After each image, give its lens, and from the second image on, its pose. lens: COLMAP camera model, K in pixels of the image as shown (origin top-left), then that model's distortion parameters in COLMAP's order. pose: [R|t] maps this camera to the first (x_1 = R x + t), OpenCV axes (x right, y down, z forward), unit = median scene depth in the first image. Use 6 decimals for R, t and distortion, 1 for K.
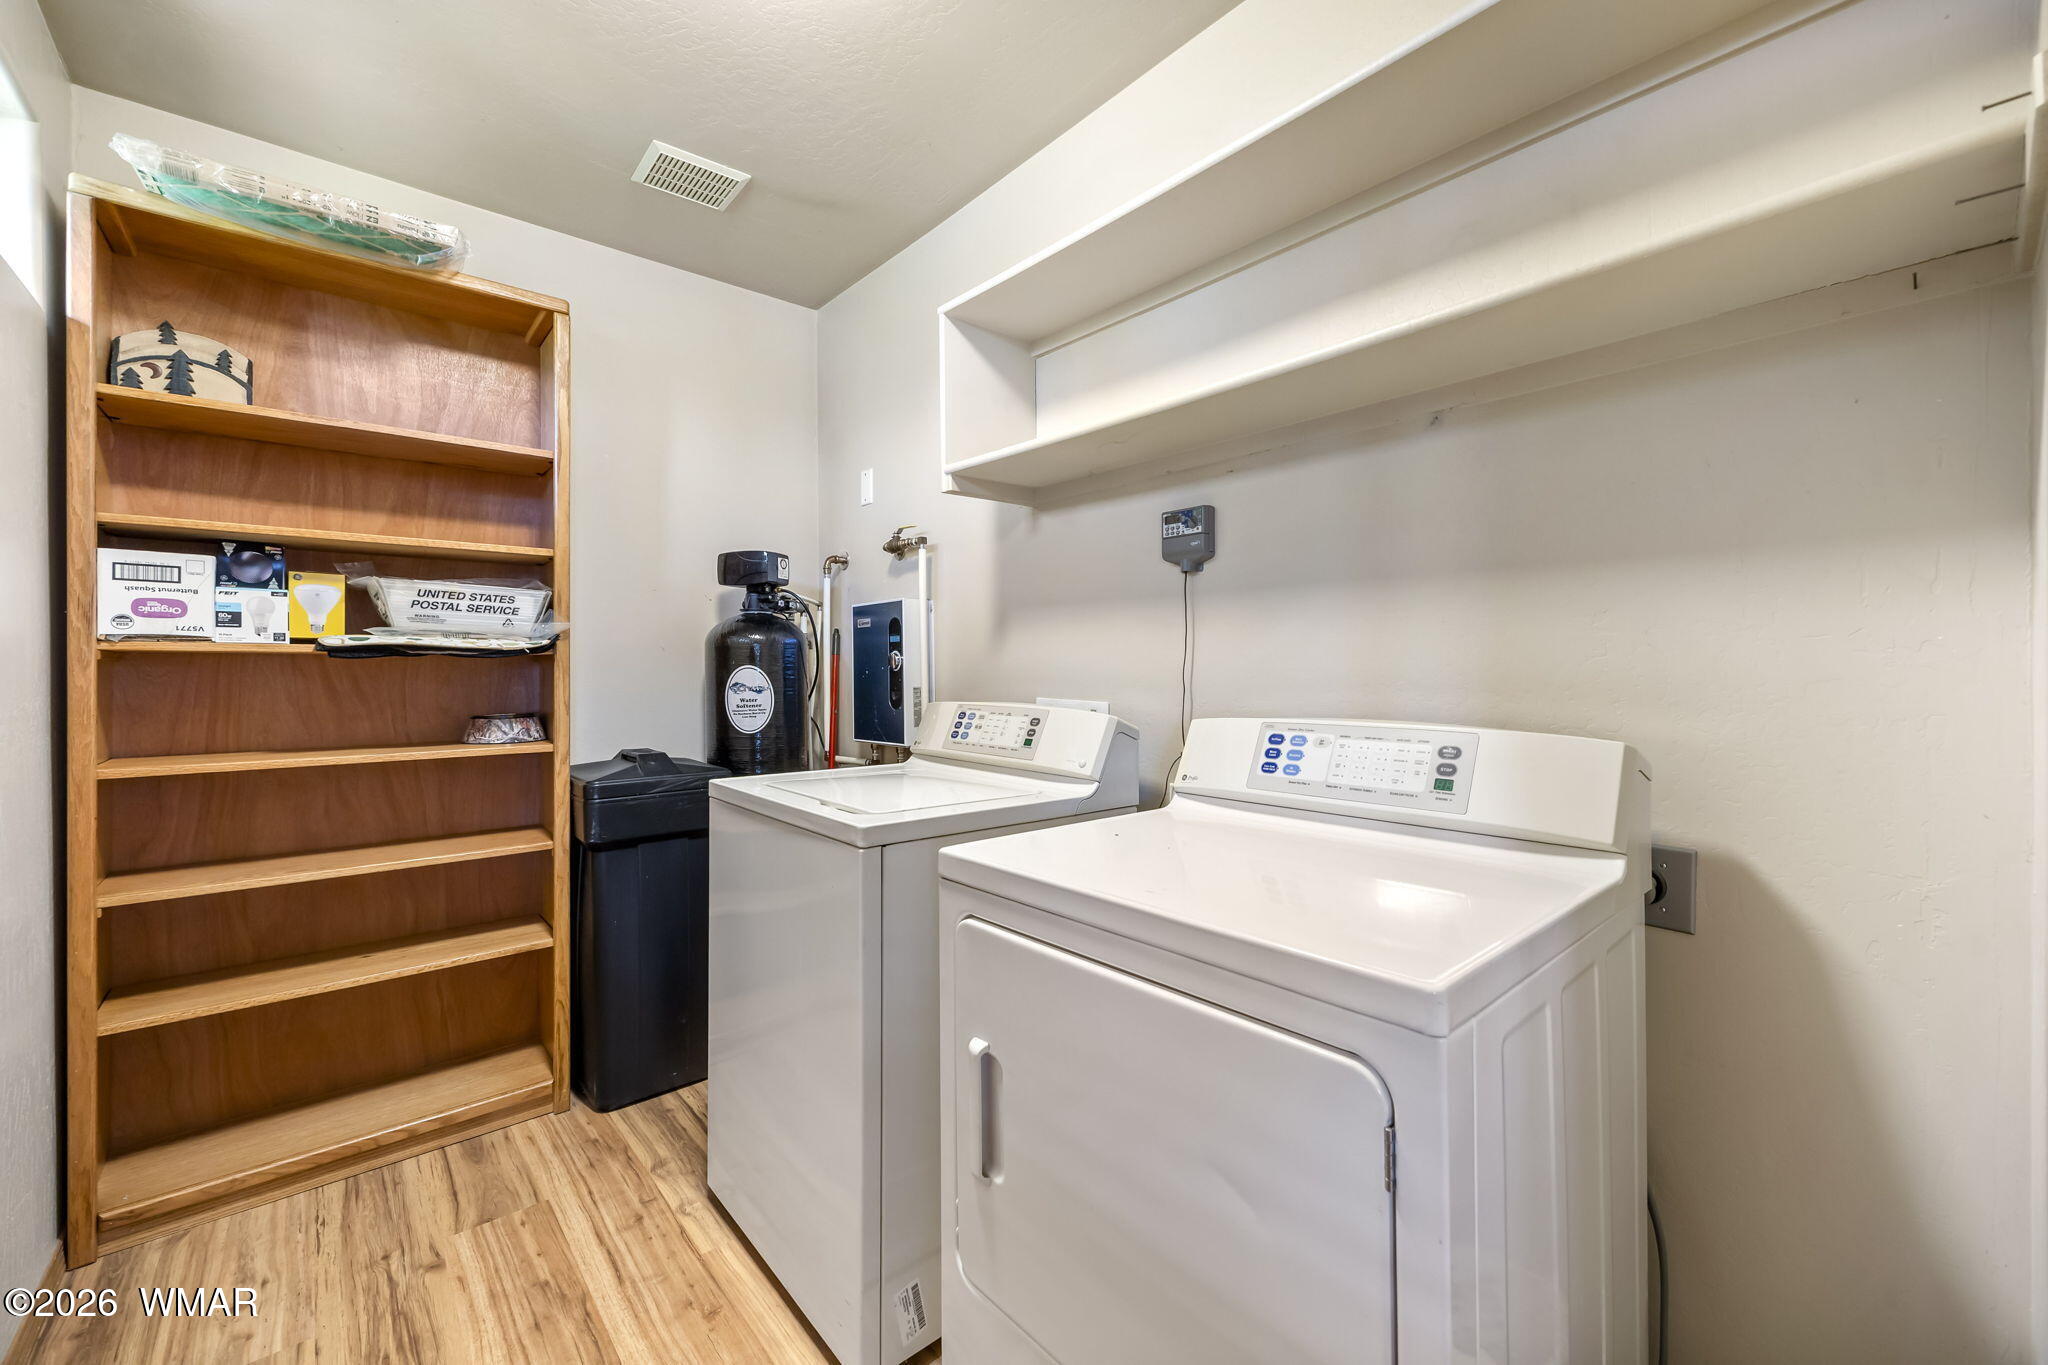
lens RADIAL K [[819.1, 0, 1018.0], [0, 819.1, 673.7], [0, 0, 1]] dist [0.007434, -0.000823]
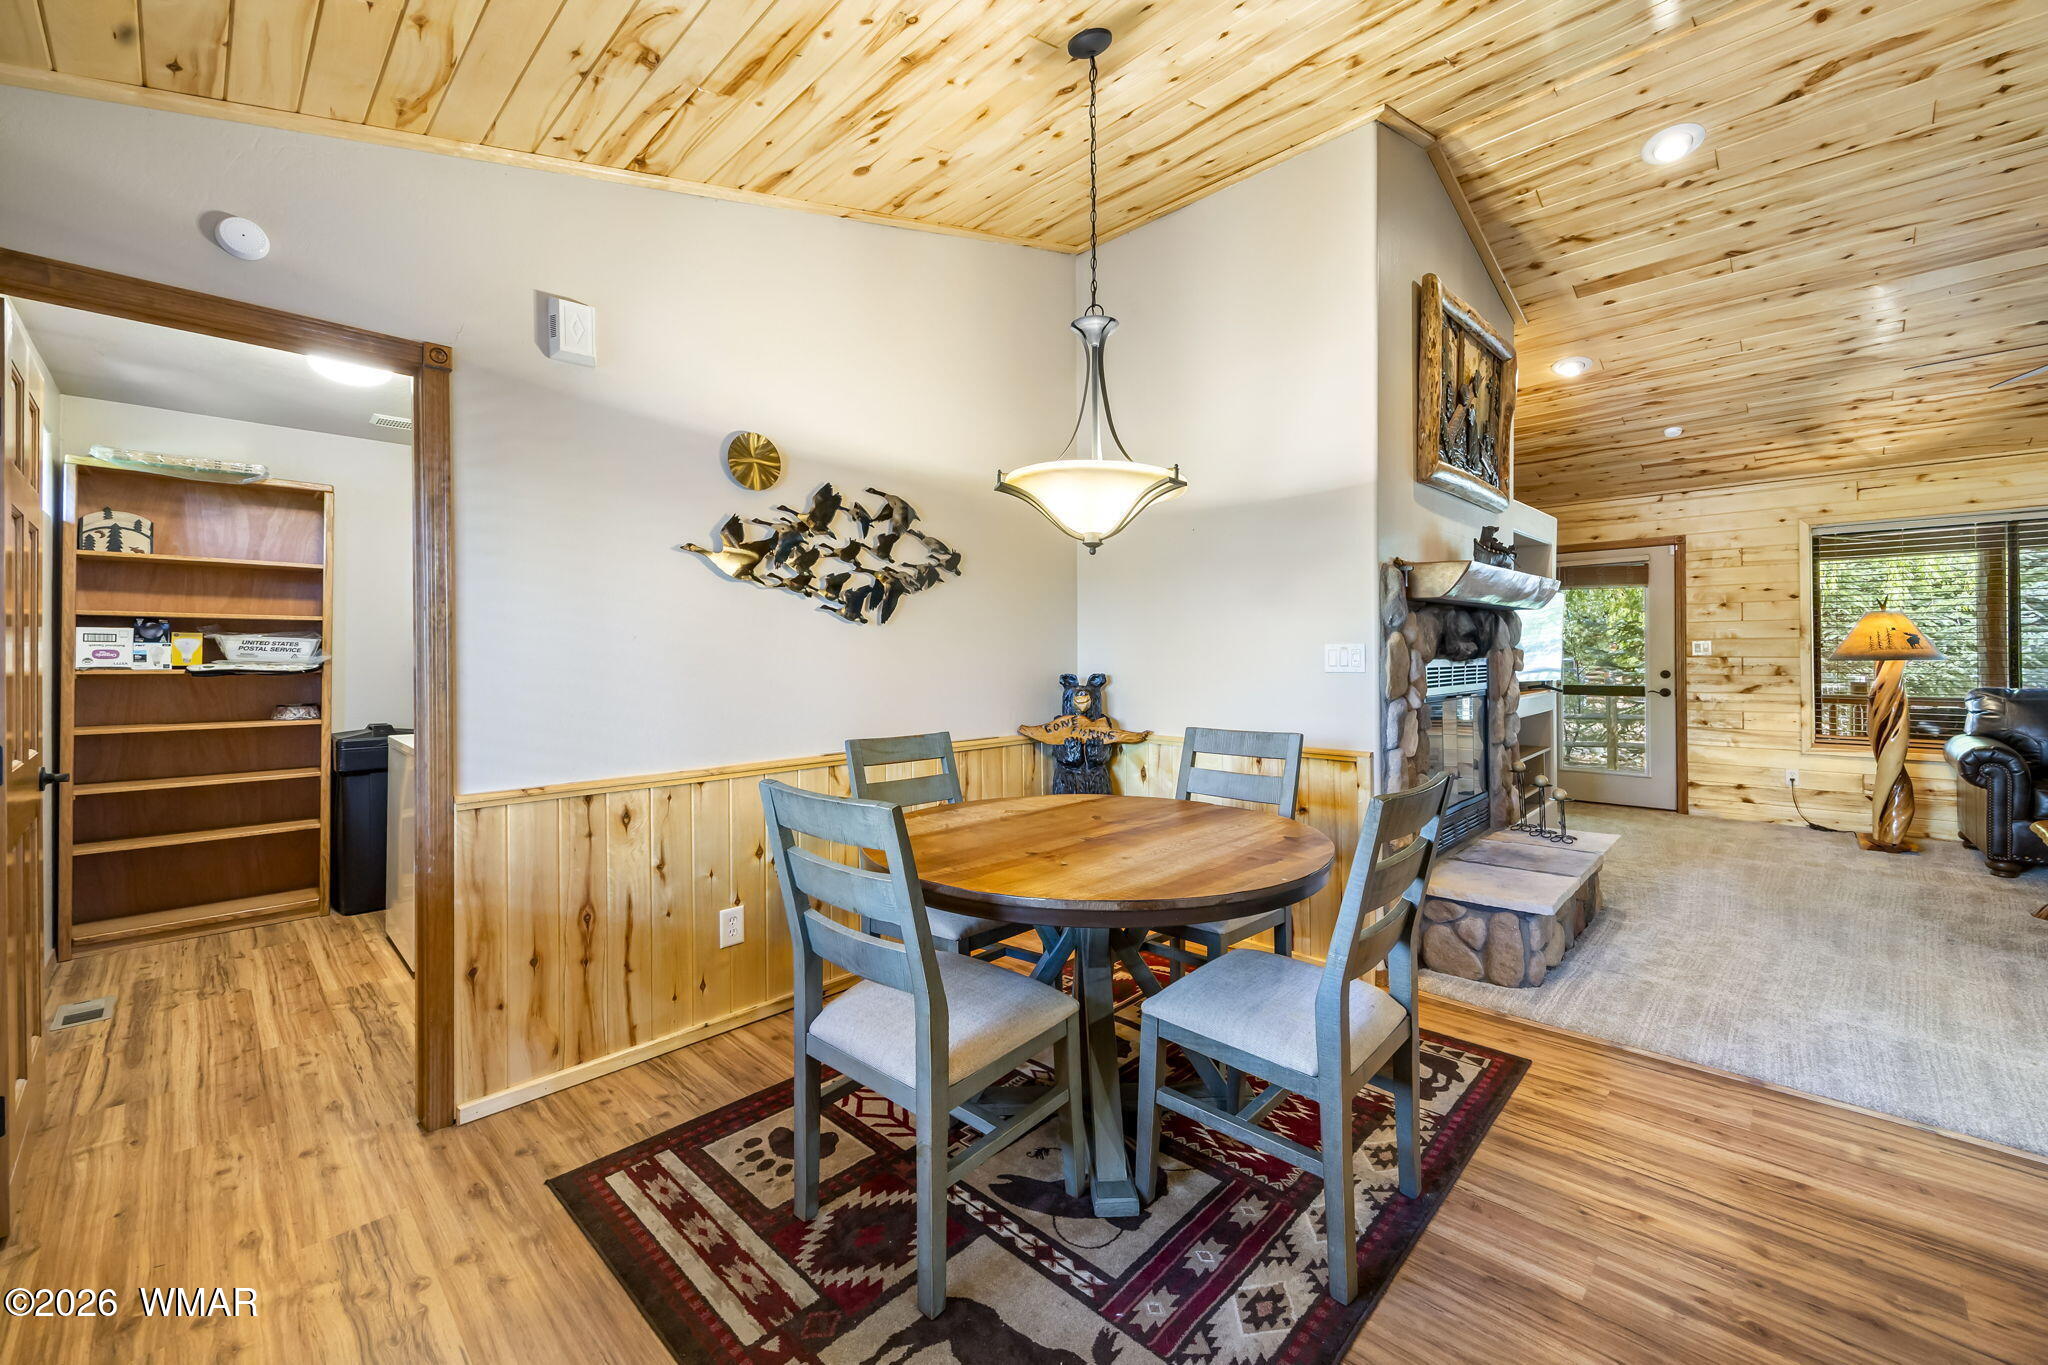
lens RADIAL K [[819.1, 0, 1015.1], [0, 819.1, 653.7], [0, 0, 1]] dist [0.007434, -0.000823]
pose [[0.997214, 0.002396, 0.074552, 0.971367], [-0.001548, 0.999933, -0.011433, -0.052495], [-0.074575, 0.011286, 0.997152, -1.108036]]
